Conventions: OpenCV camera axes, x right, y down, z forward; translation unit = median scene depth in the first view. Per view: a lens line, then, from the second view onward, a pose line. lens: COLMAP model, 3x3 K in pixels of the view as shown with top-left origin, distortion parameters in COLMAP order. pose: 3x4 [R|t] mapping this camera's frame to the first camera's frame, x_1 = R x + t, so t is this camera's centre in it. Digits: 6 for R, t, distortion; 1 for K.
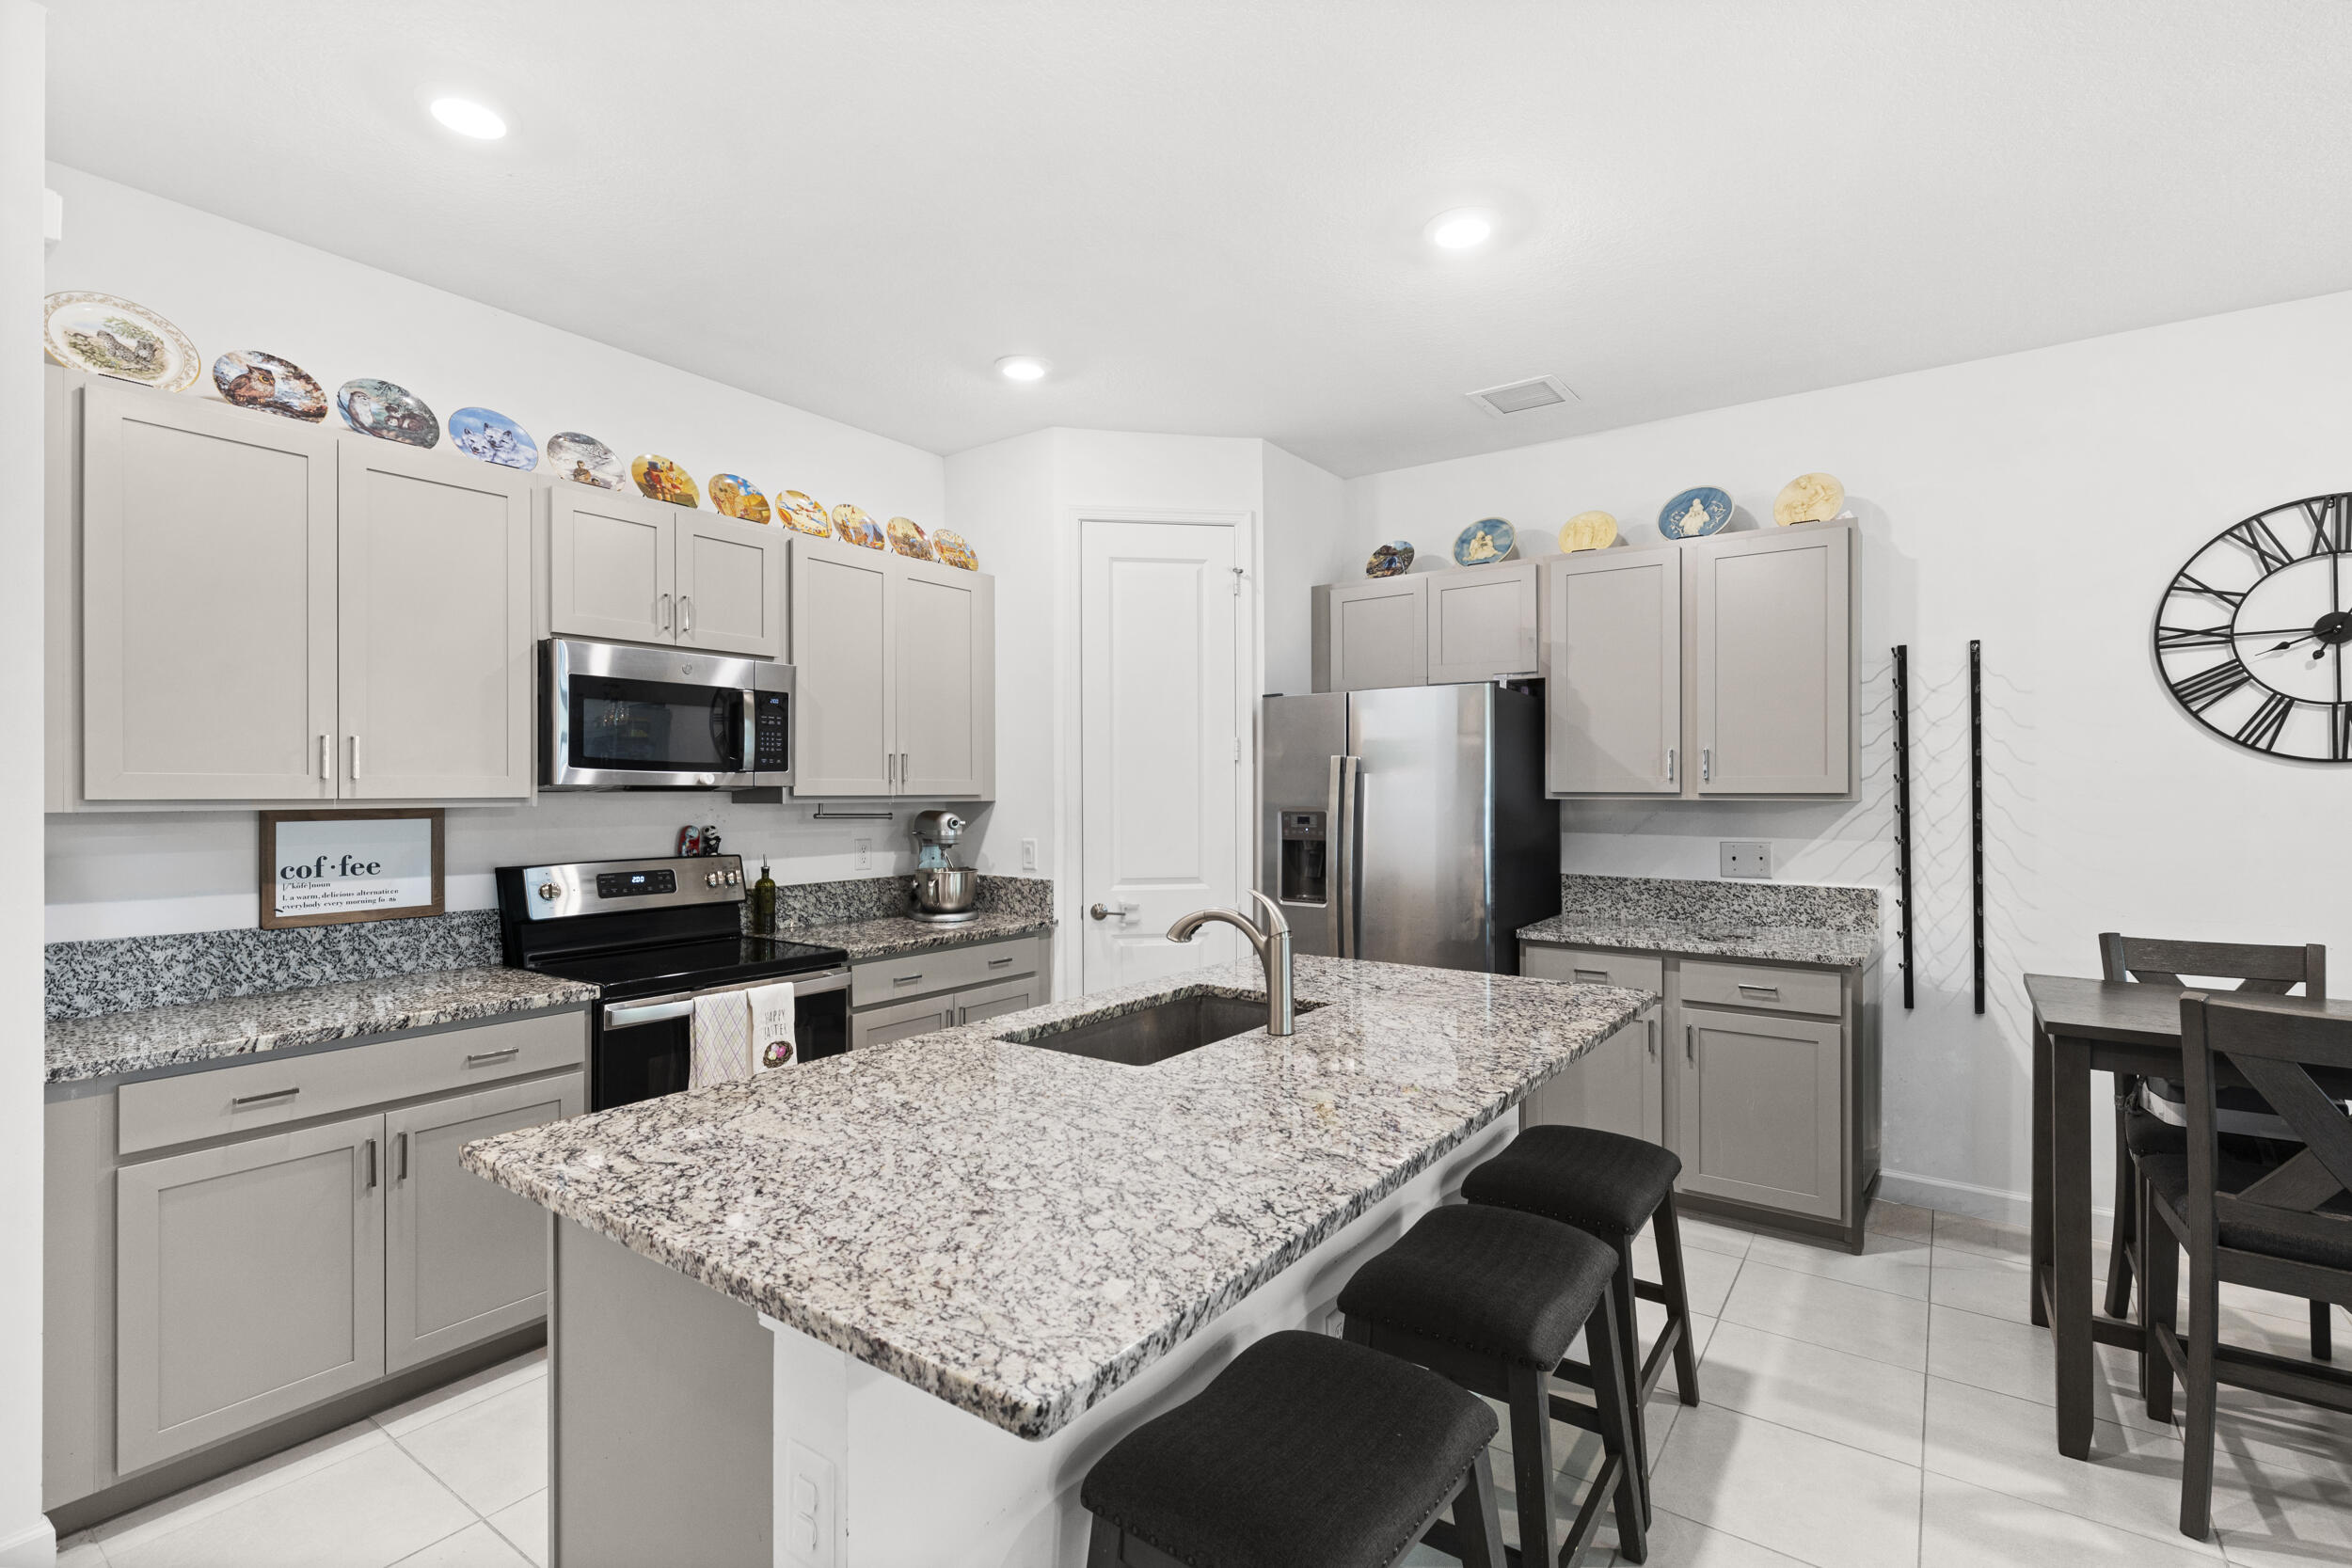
lens RADIAL K [[1072.9, 0, 1175.2], [0, 1072.9, 789.5], [0, 0, 1]] dist [0.004770, 0.000544]
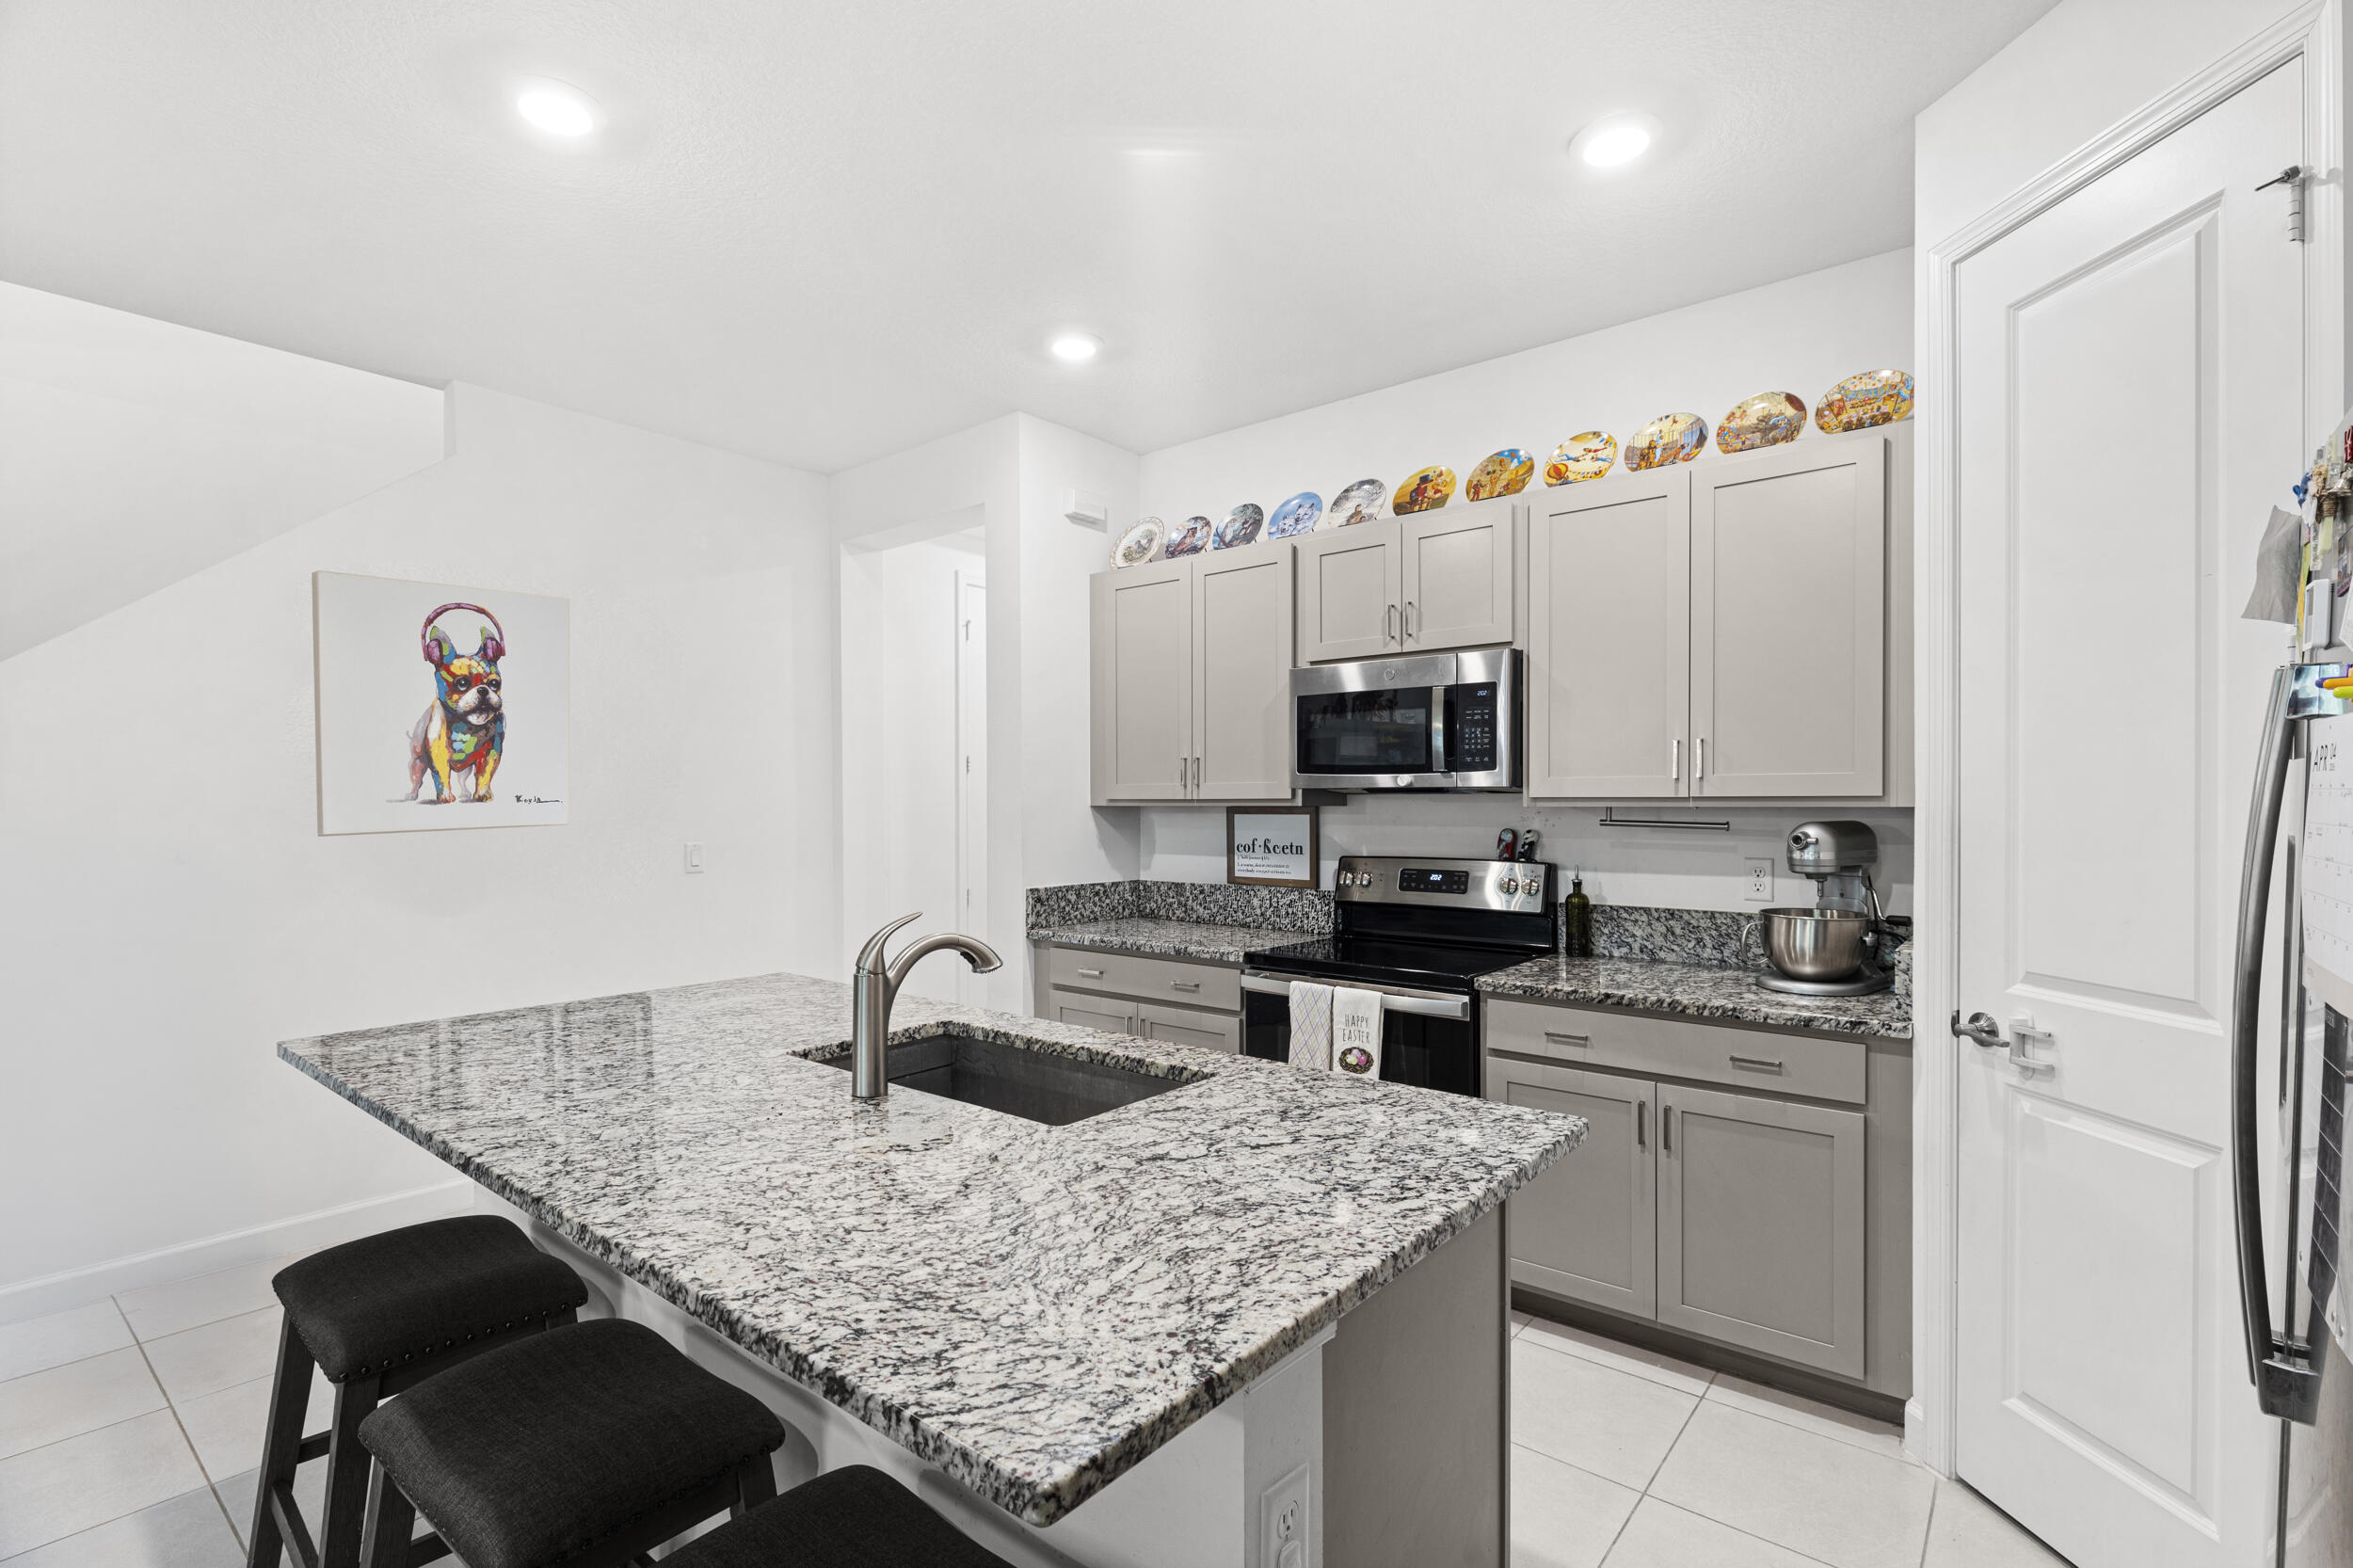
lens RADIAL K [[1073.4, 0, 1171.6], [0, 1073.4, 806.4], [0, 0, 1]] dist [0.004770, 0.000544]
pose [[-0.061959, 0.008944, -0.998039, 0.701556], [0.006200, 0.999944, 0.008577, 0.005079], [0.998059, -0.005656, -0.062011, 1.012612]]
